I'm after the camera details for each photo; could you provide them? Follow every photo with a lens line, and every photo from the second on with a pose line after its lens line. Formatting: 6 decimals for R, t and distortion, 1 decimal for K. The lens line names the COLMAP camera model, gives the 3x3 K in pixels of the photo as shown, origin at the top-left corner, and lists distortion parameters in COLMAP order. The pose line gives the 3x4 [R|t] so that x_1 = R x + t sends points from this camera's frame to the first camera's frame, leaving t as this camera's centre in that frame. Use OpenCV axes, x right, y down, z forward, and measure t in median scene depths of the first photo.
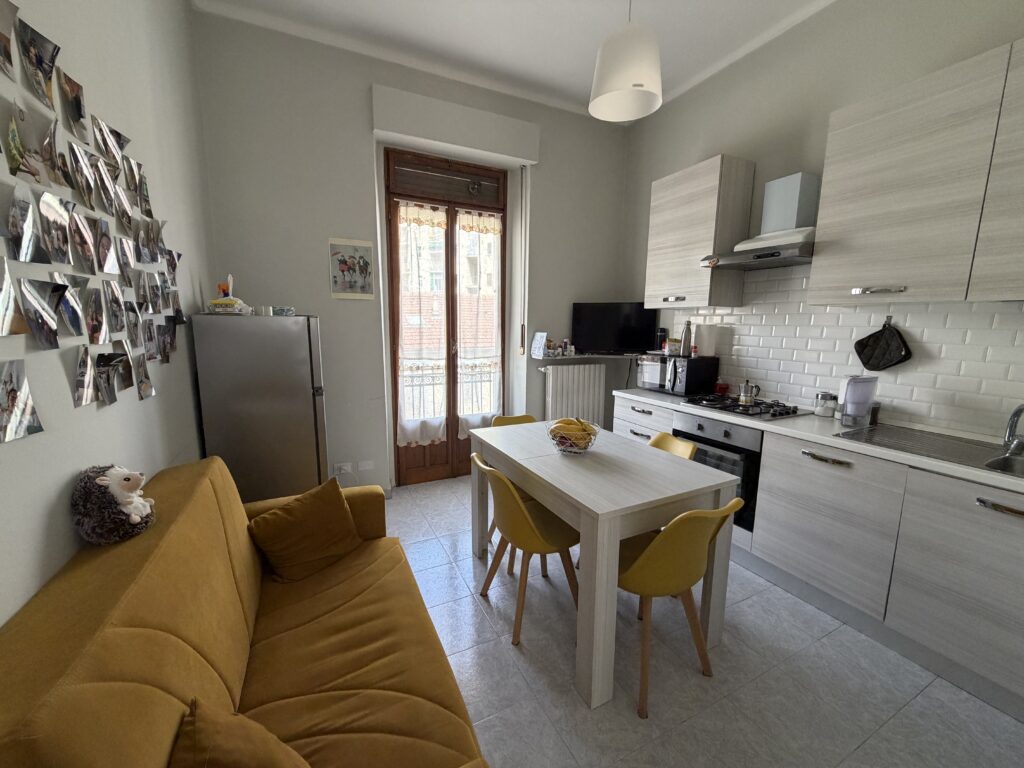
lens RADIAL K [[407.2, 0, 508.9], [0, 407.2, 386.0], [0, 0, 1]] dist [0.003068, -0.000163]
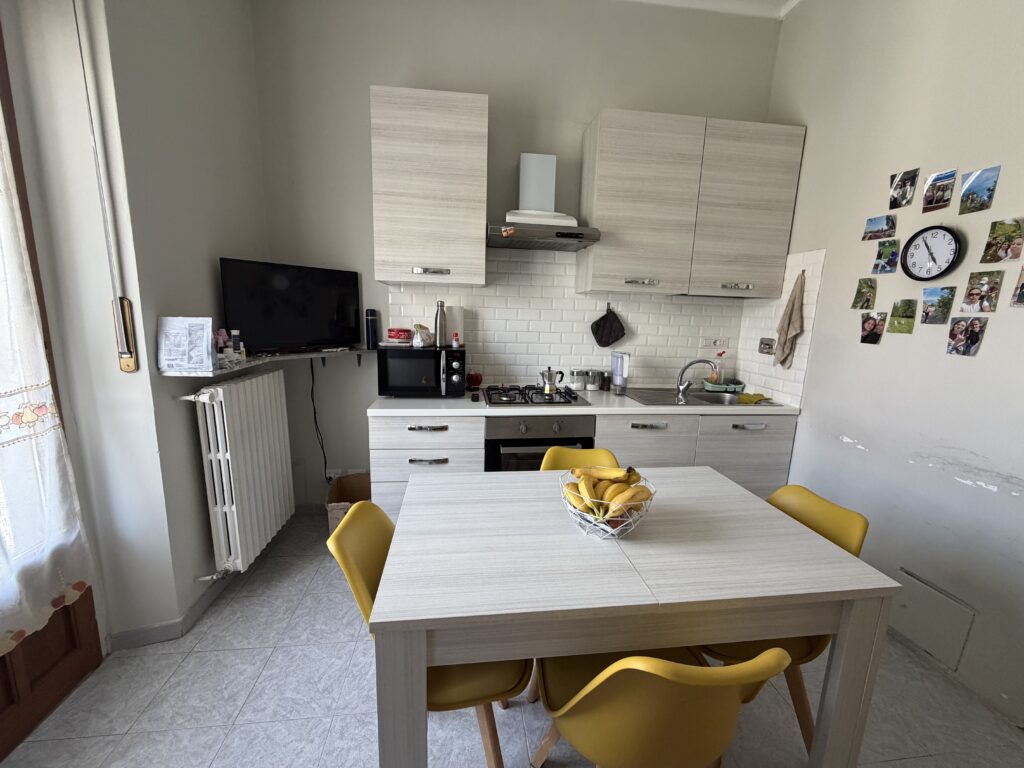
lens RADIAL K [[407.2, 0, 506.5], [0, 407.2, 383.3], [0, 0, 1]] dist [0.003068, -0.000163]
pose [[0.340246, -0.157475, 0.927057, -0.309233], [0.122175, 0.984924, 0.122465, -0.098907], [-0.932366, 0.071595, 0.354356, 0.719646]]
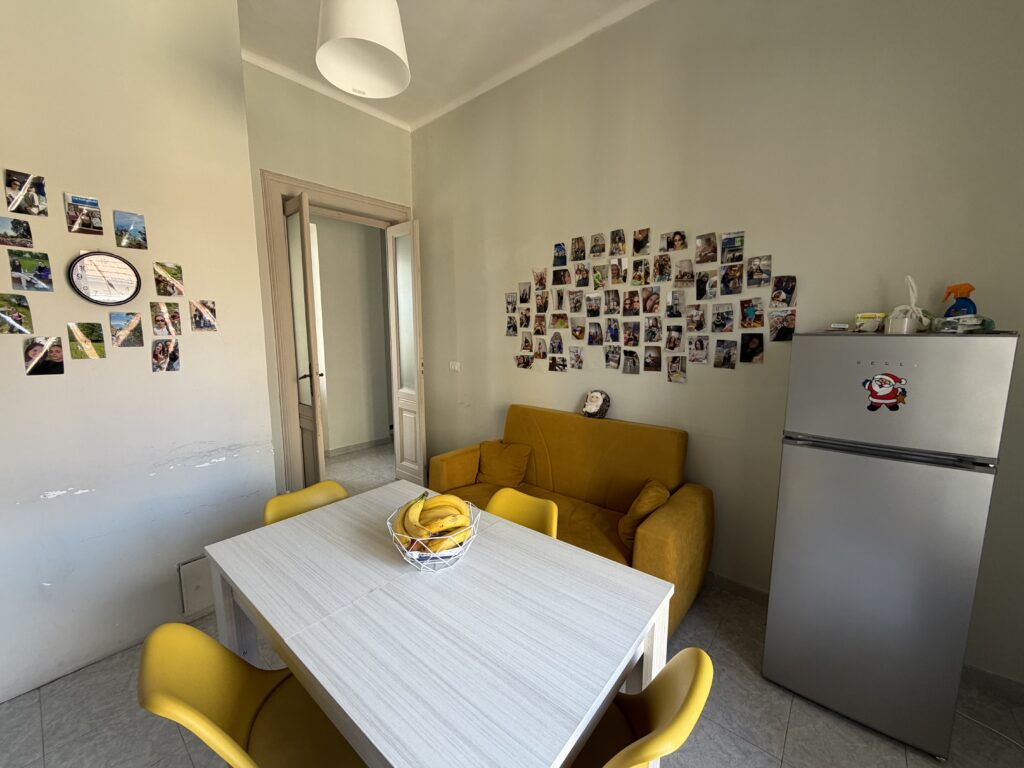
lens RADIAL K [[407.2, 0, 507.0], [0, 407.2, 386.1], [0, 0, 1]] dist [0.003068, -0.000163]
pose [[-0.919641, 0.055231, -0.388858, 0.220706], [-0.059187, 0.959269, 0.276225, -0.193493], [0.388275, 0.277043, -0.878914, 1.179916]]
